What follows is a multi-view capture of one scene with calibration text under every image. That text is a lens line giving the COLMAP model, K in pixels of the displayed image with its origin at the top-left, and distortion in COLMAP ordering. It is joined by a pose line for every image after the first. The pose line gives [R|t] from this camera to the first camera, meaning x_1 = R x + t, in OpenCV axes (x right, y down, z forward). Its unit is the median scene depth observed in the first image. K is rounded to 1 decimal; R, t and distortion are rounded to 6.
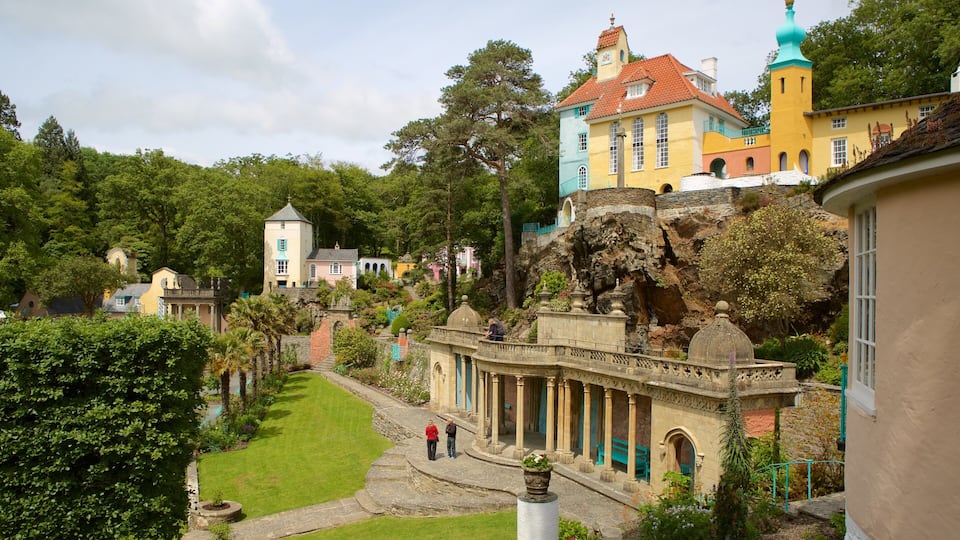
lens RADIAL K [[682.4, 0, 480.0], [0, 682.4, 270.0], [0, 0, 1]] dist [-0.051699, 0.053996]
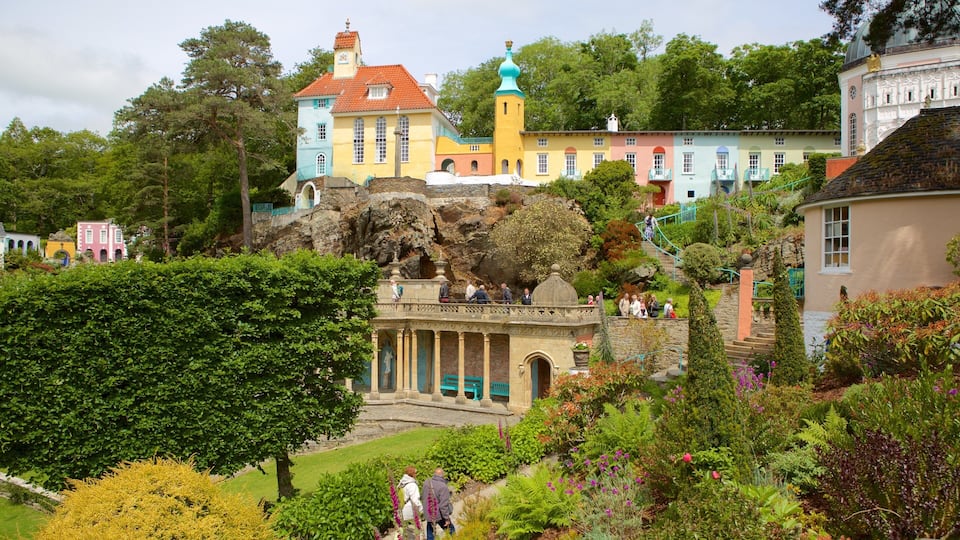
lens RADIAL K [[682.4, 0, 480.0], [0, 682.4, 270.0], [0, 0, 1]] dist [-0.051699, 0.053996]
pose [[0.836108, 0.007840, 0.548508, -0.300818], [-0.015225, 0.999844, 0.008916, 0.025441], [-0.548353, -0.015806, 0.836098, -0.066368]]
